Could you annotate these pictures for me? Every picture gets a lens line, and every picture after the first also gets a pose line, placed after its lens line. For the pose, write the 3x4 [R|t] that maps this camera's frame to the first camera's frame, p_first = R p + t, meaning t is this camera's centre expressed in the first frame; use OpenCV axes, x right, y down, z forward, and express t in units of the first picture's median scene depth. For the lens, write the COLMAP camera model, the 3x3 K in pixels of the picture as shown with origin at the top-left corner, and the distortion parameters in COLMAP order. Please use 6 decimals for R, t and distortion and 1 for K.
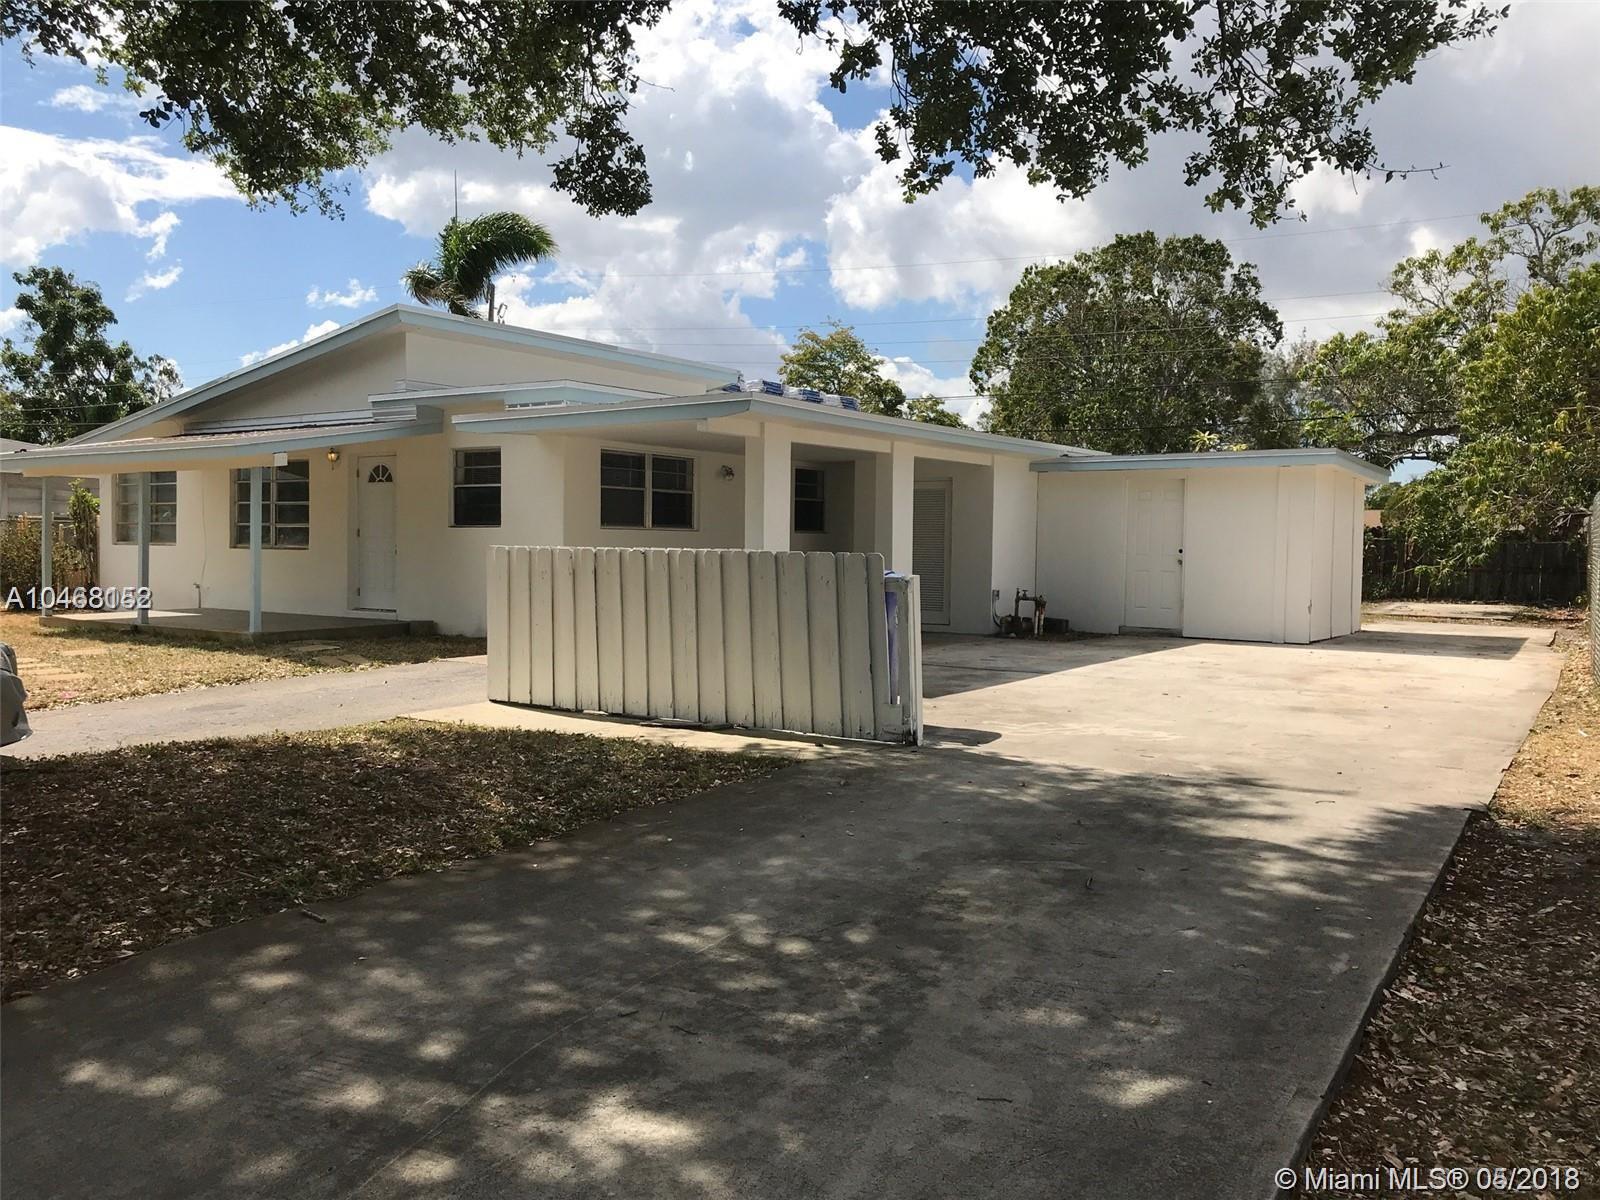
lens RADIAL K [[1336.2, 0, 759.8], [0, 1336.2, 597.5], [0, 0, 1]] dist [0.017326, -0.000408]
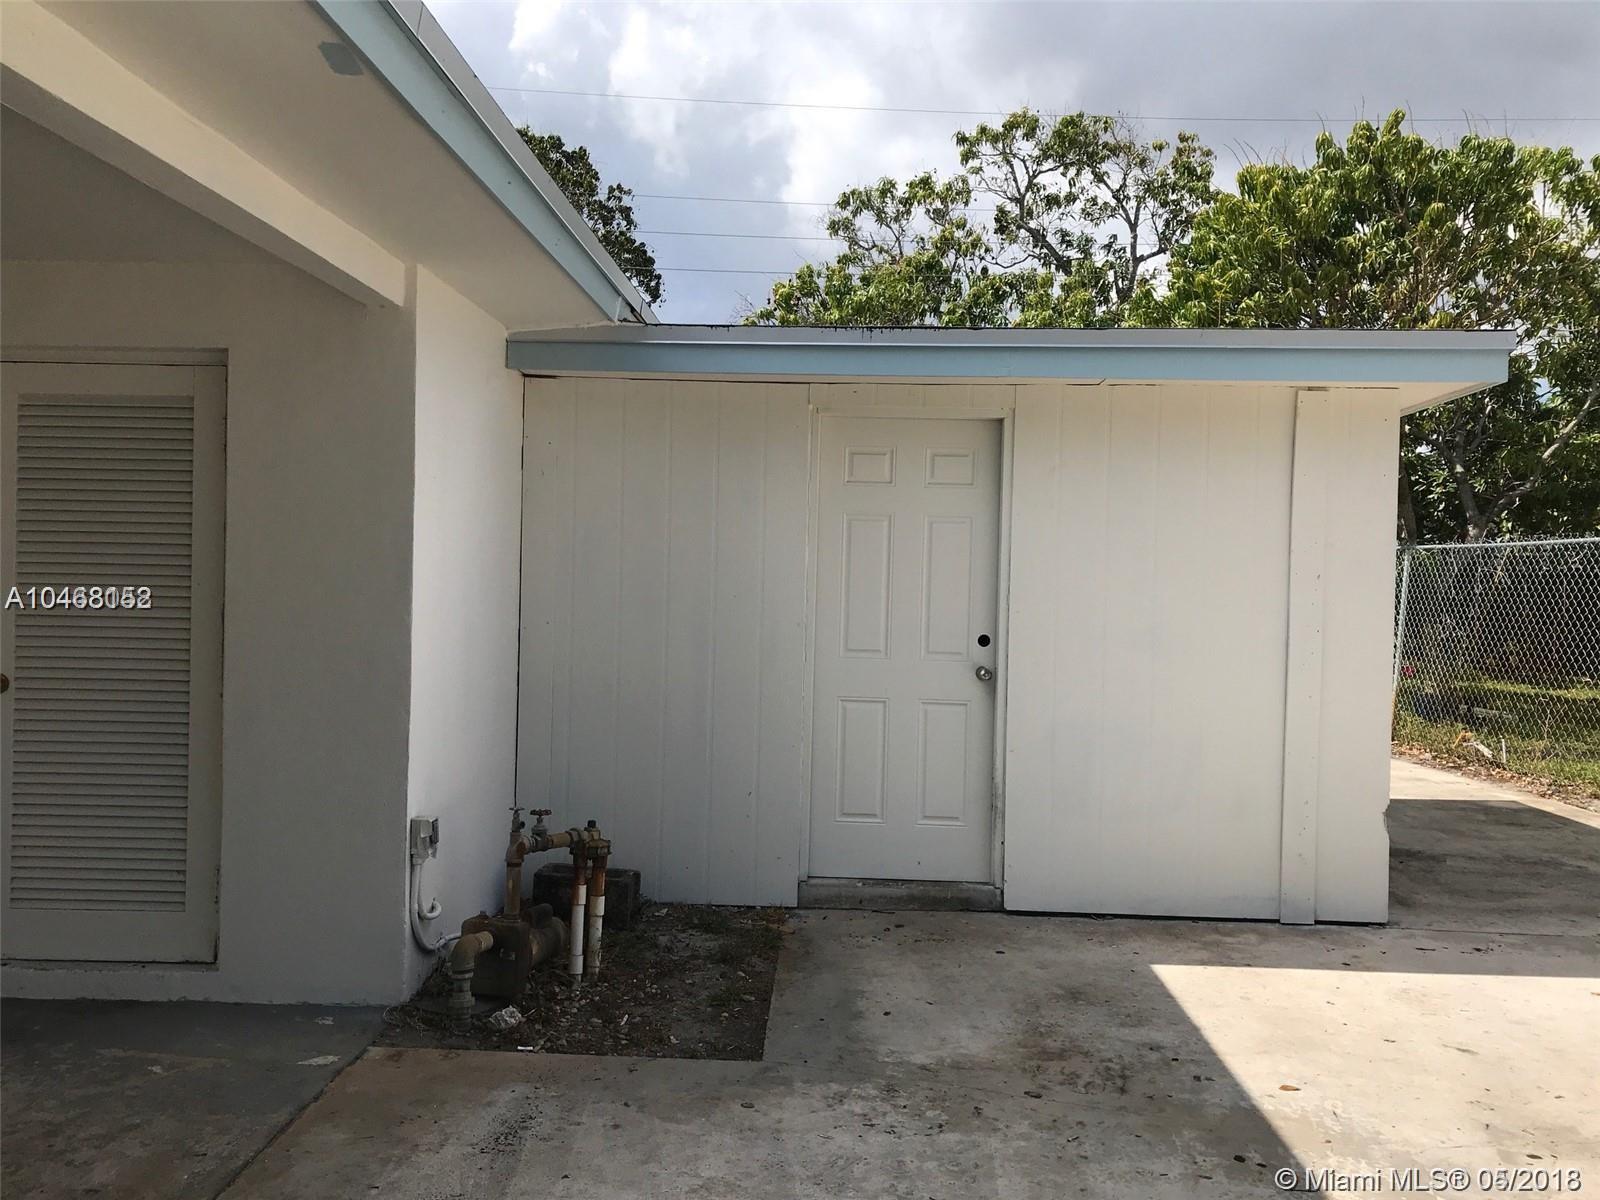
lens RADIAL K [[1321.3, 0, 793.3], [0, 1321.3, 594.0], [0, 0, 1]] dist [0.015147, -0.004455]
pose [[0.833569, -0.004874, 0.552394, 0.099107], [0.013331, 0.999847, -0.011295, -0.042556], [-0.552255, 0.016779, 0.833506, 0.755884]]
